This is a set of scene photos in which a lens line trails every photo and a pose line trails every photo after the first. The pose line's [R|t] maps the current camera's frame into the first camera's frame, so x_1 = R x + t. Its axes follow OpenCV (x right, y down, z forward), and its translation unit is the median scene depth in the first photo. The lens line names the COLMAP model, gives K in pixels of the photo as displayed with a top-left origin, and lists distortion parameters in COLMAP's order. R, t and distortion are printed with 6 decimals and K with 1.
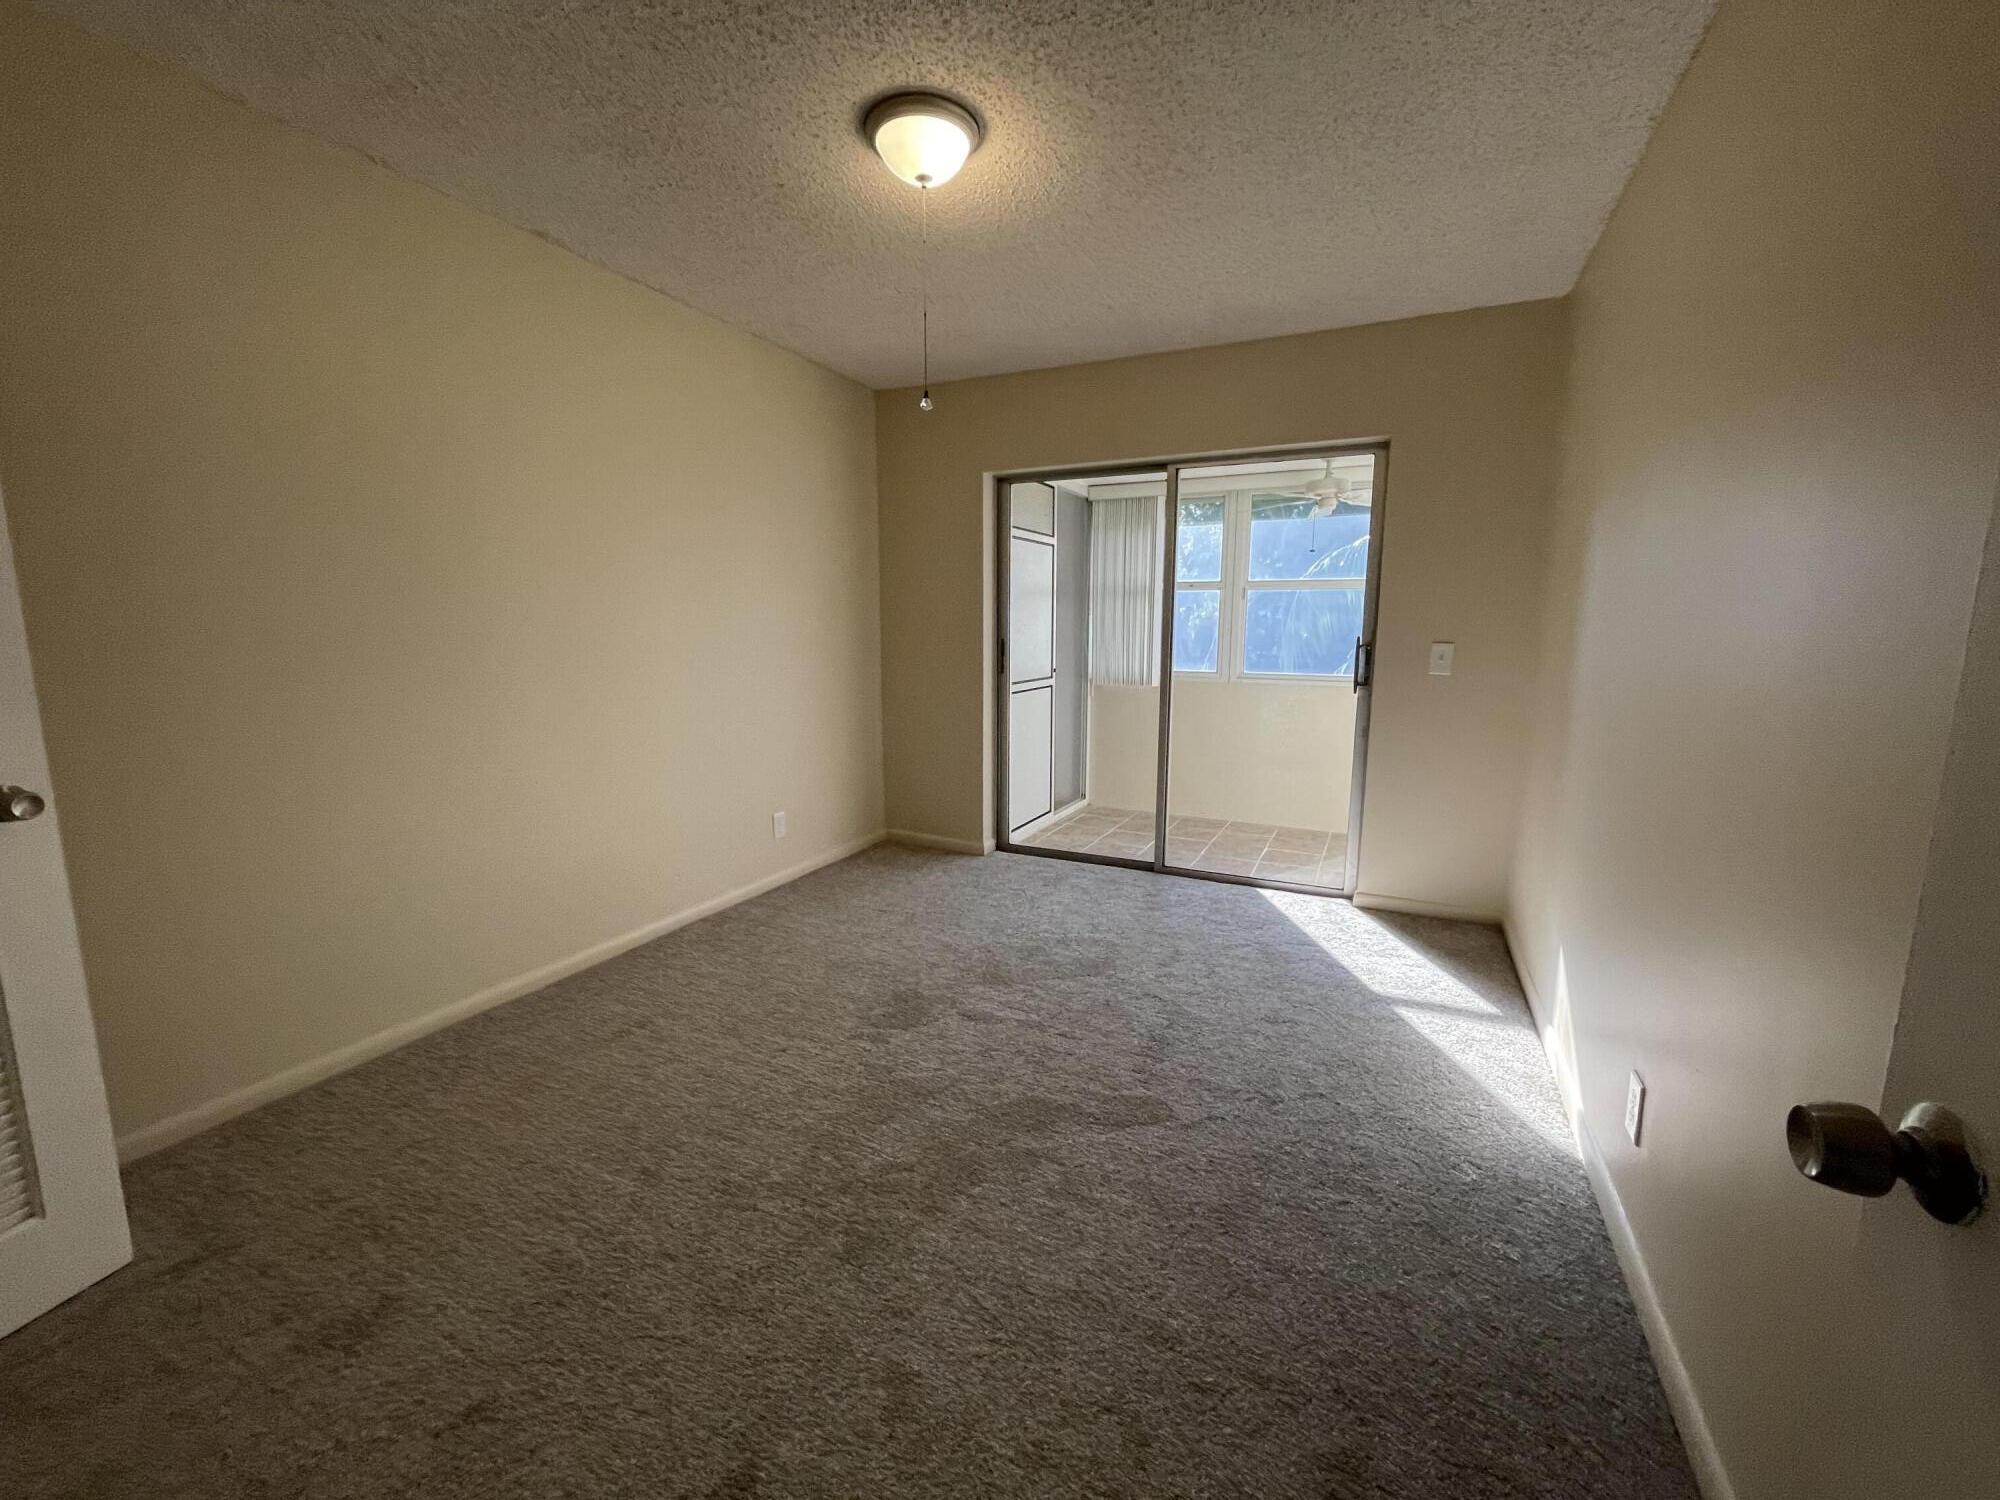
lens RADIAL K [[799.7, 0, 1001.0], [0, 799.7, 750.4], [0, 0, 1]] dist [-0.003082, 0.000704]
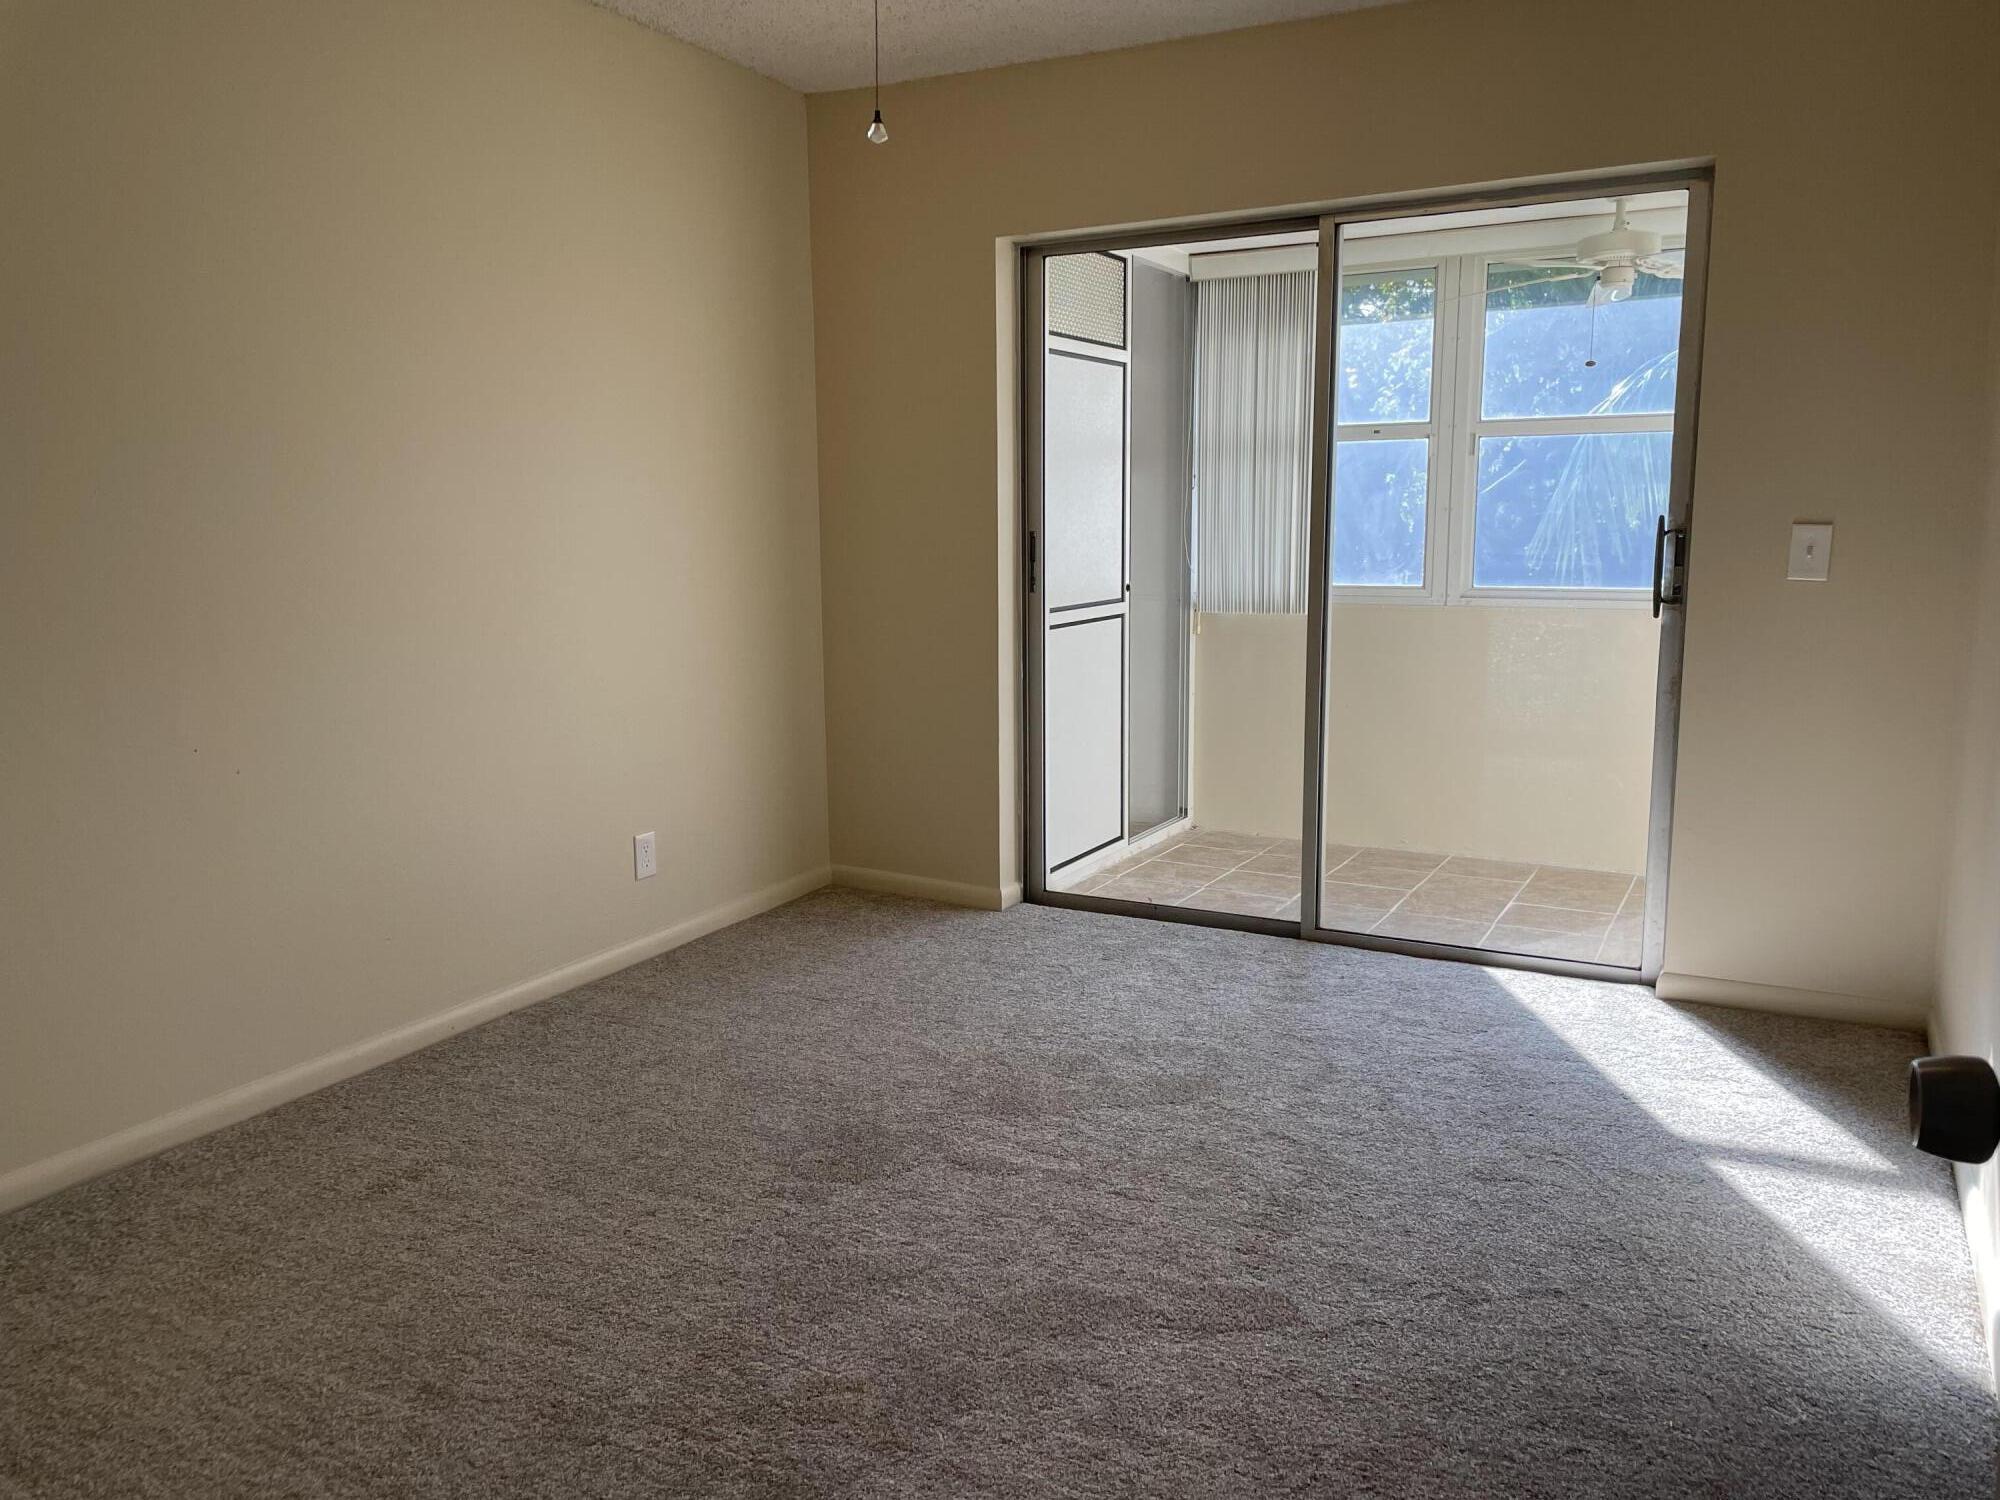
lens RADIAL K [[1492.1, 0, 993.7], [0, 1492.1, 749.8], [0, 0, 1]] dist [0.076866, -0.091438]
pose [[0.999096, -0.004581, -0.042252, 0.028257], [0.004587, 0.999989, 0.000050, 0.024621], [0.042251, -0.000244, 0.999107, -0.099238]]
